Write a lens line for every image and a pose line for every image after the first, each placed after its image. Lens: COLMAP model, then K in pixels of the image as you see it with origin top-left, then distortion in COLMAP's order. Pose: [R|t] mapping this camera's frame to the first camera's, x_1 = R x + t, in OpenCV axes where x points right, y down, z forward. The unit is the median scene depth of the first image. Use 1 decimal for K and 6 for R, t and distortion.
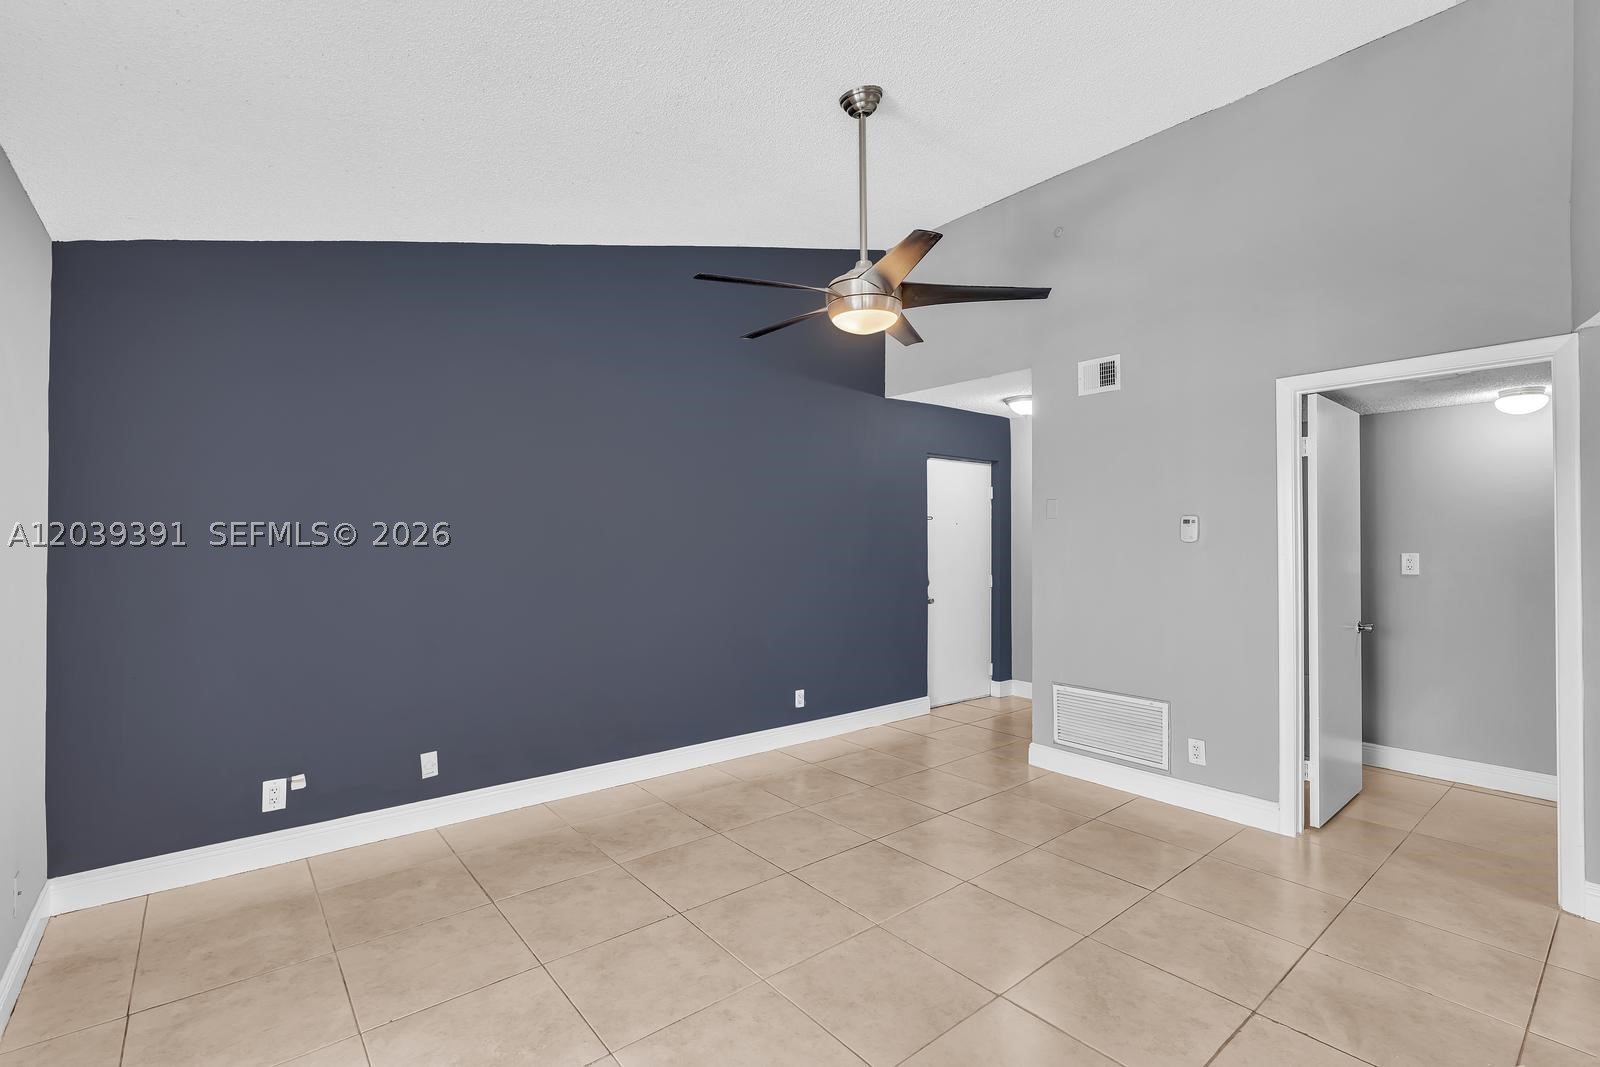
lens RADIAL K [[711.8, 0, 788.0], [0, 711.8, 532.8], [0, 0, 1]] dist [-0.008462, 0.001069]
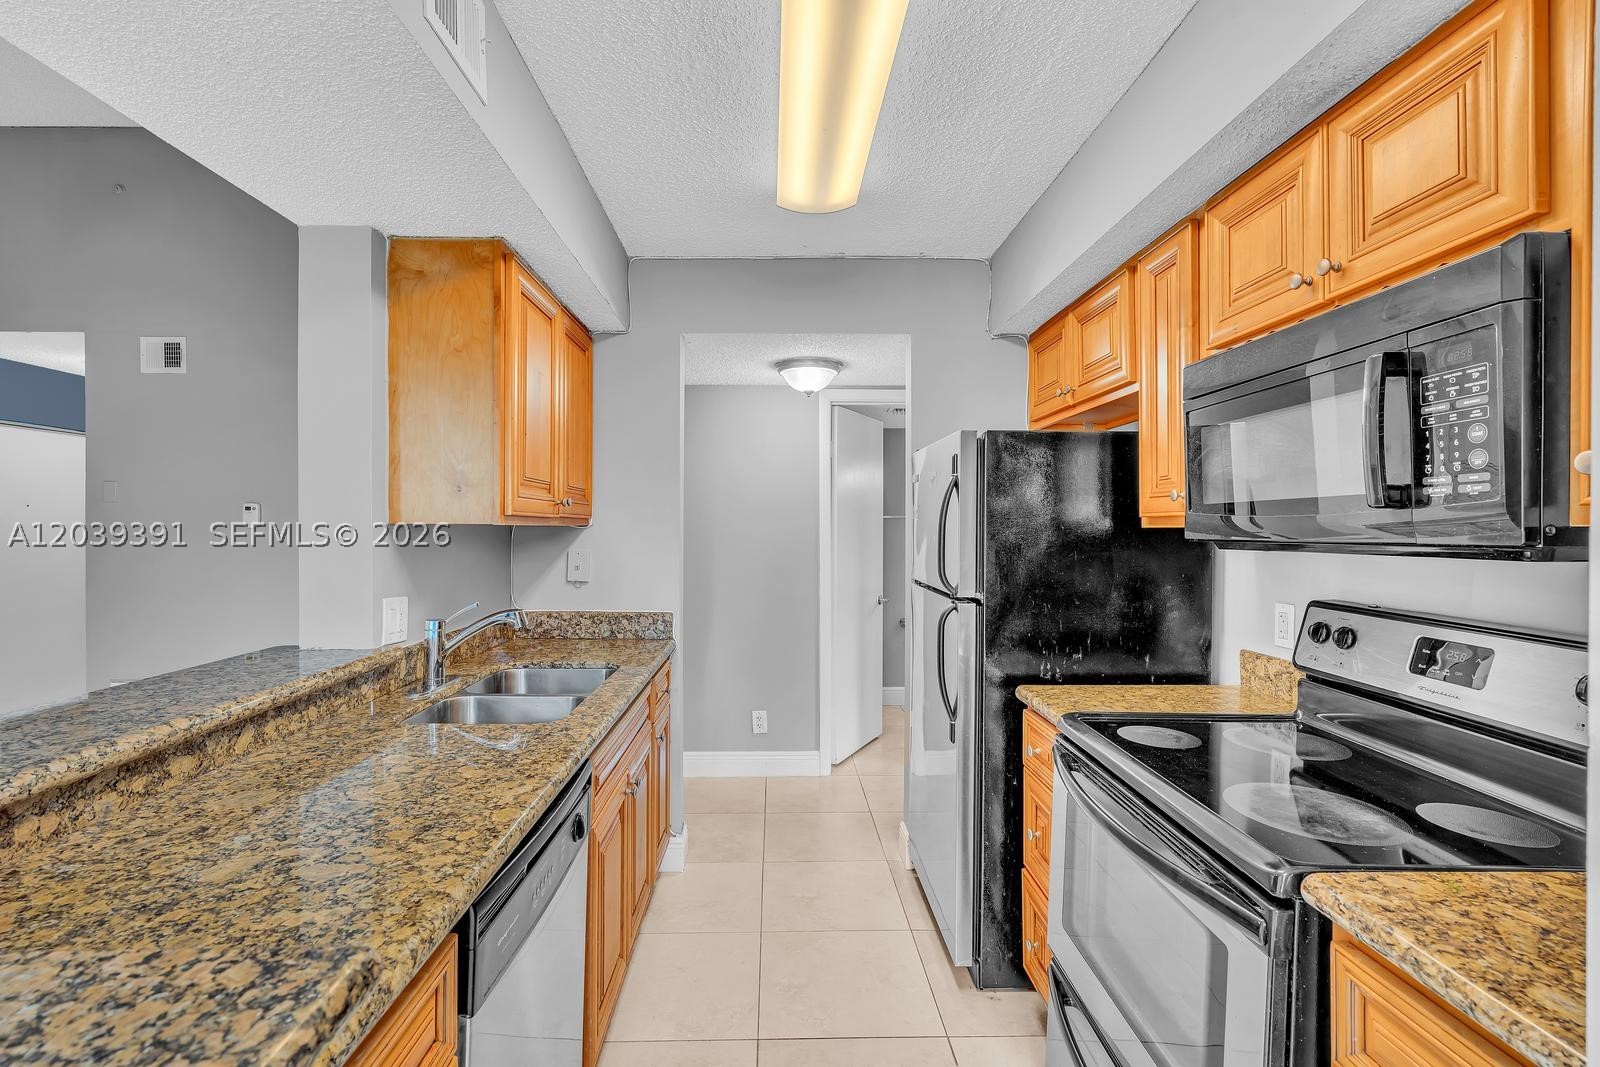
lens RADIAL K [[711.8, 0, 788.0], [0, 711.8, 532.8], [0, 0, 1]] dist [-0.008462, 0.001069]
pose [[0.612724, -0.005647, 0.790277, 0.221448], [-0.009184, 0.999856, 0.014265, -0.002255], [-0.790243, -0.015998, 0.612584, -0.291284]]
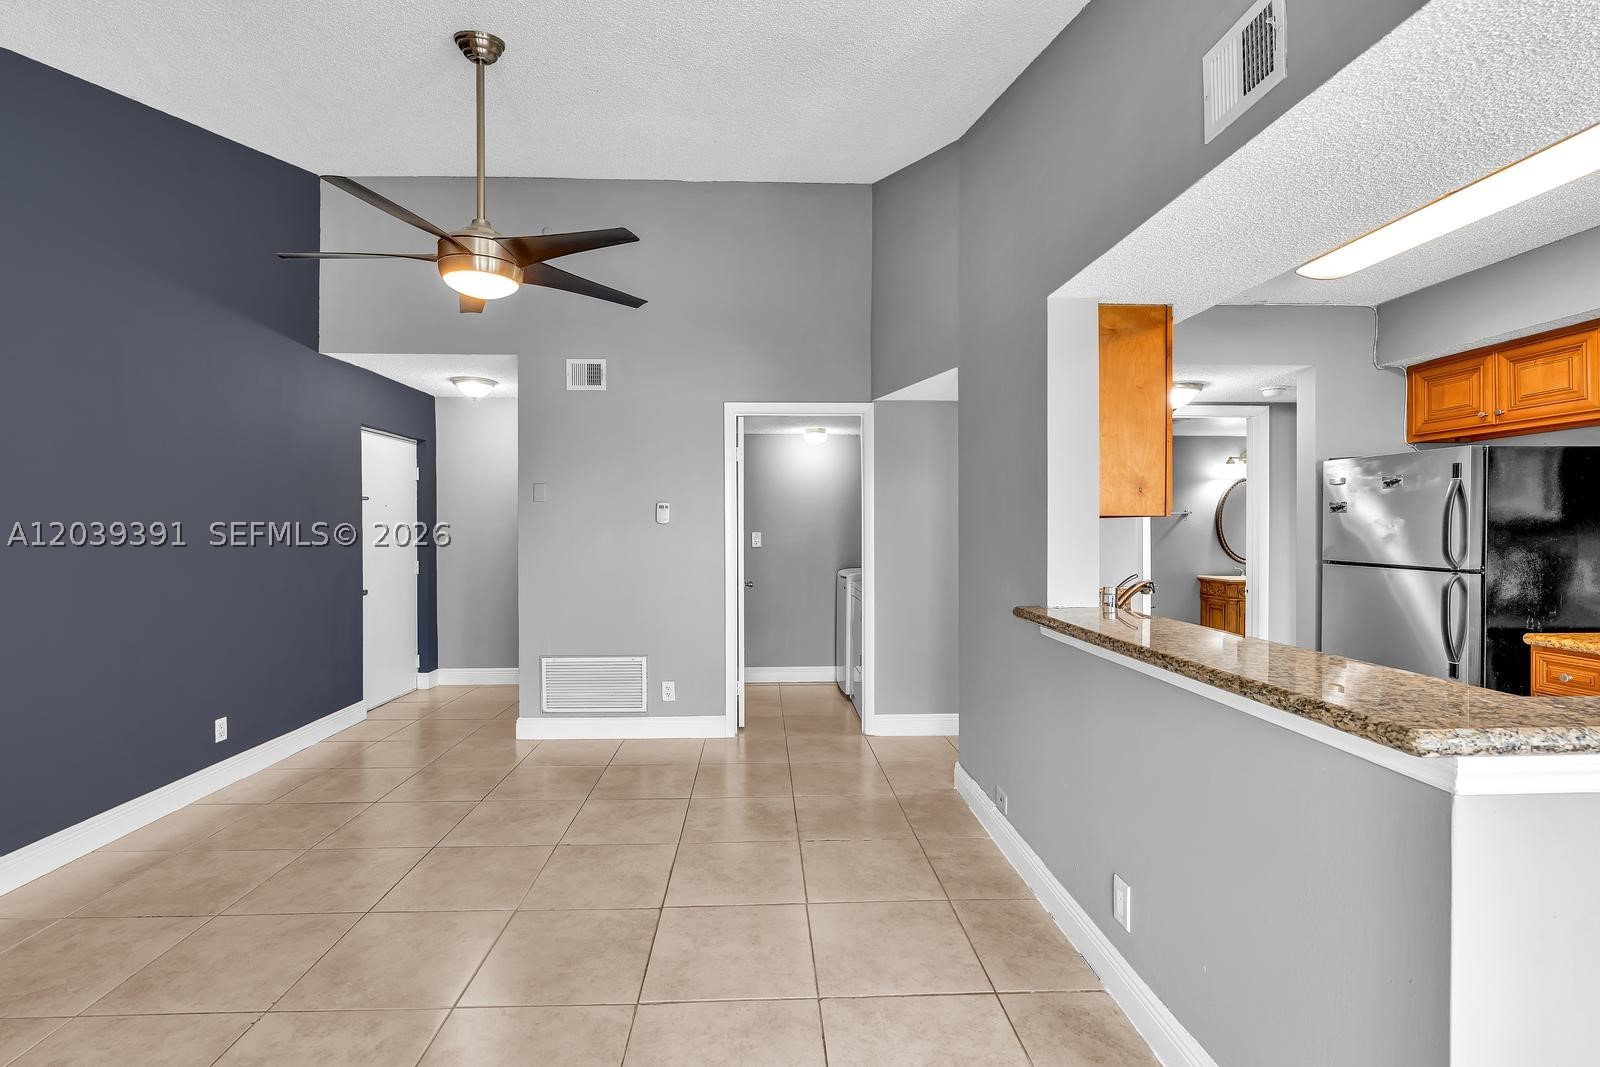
lens RADIAL K [[711.8, 0, 788.0], [0, 711.8, 532.8], [0, 0, 1]] dist [-0.008462, 0.001069]
pose [[0.598009, -0.007397, 0.801455, -0.302029], [-0.006060, 0.999887, 0.013749, 0.010883], [-0.801467, -0.013079, 0.597896, 0.084438]]
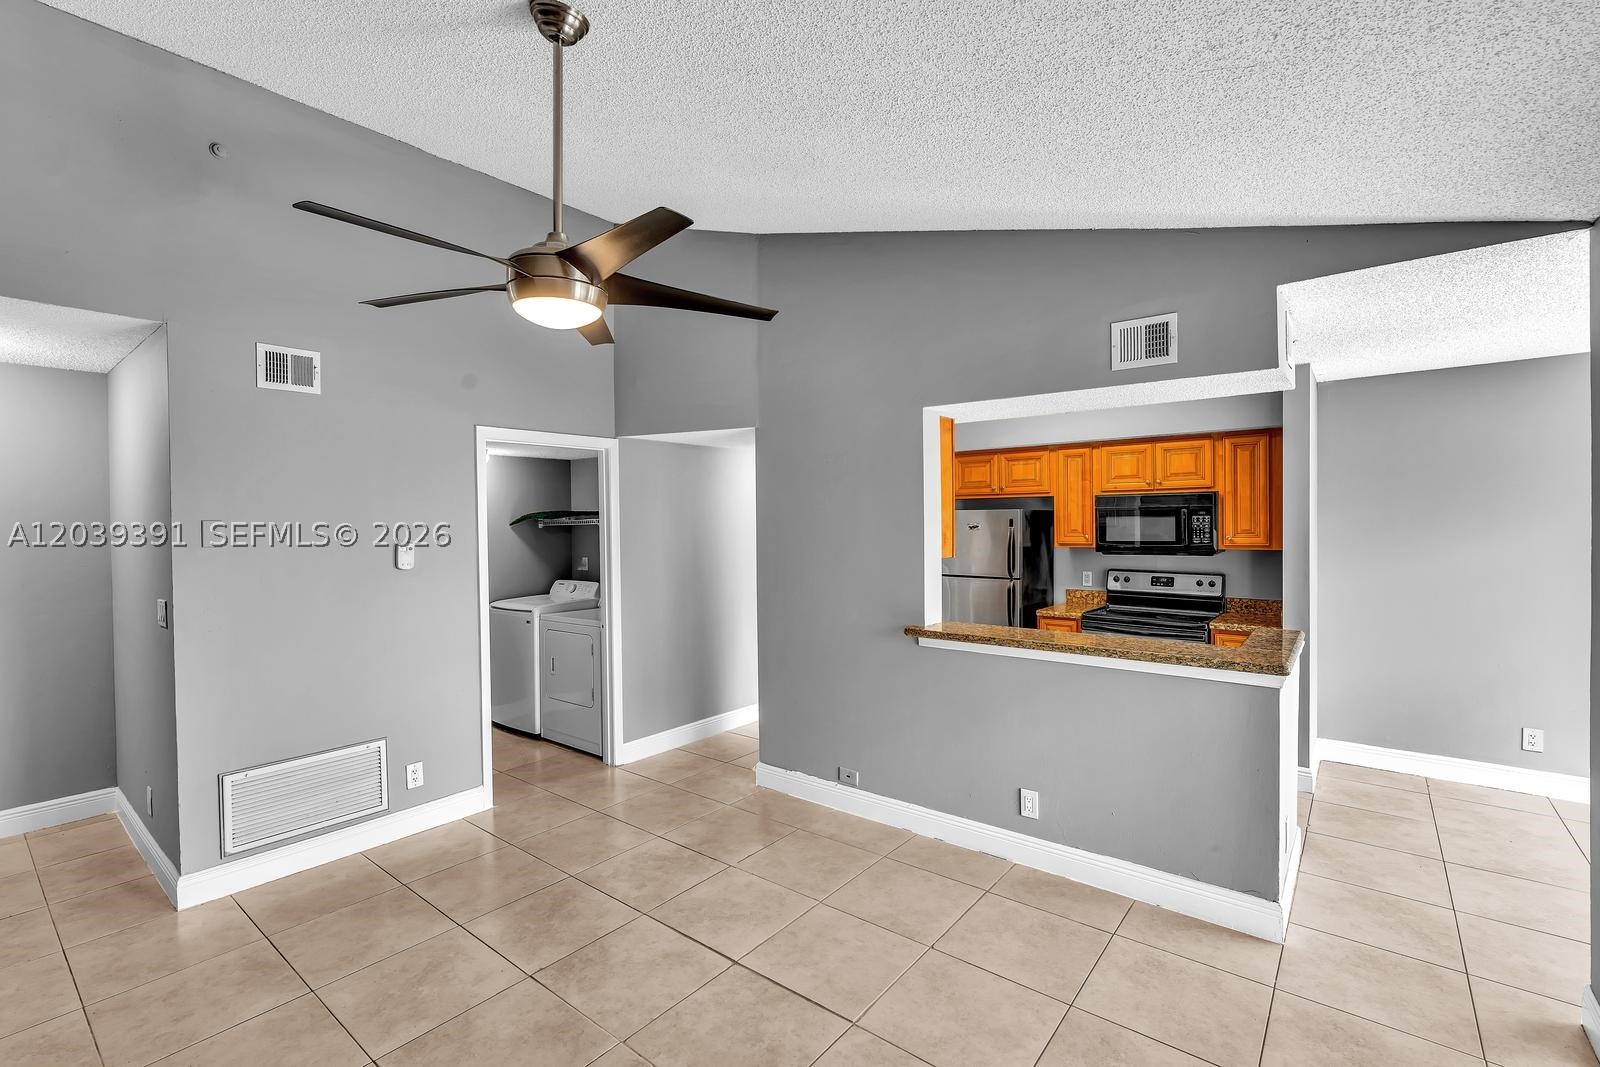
lens RADIAL K [[711.8, 0, 788.0], [0, 711.8, 532.8], [0, 0, 1]] dist [-0.008462, 0.001069]
pose [[-0.205110, -0.013954, 0.978639, -0.521645], [-0.000118, 0.999899, 0.014232, -0.052232], [-0.978739, 0.002804, -0.205091, 0.686581]]
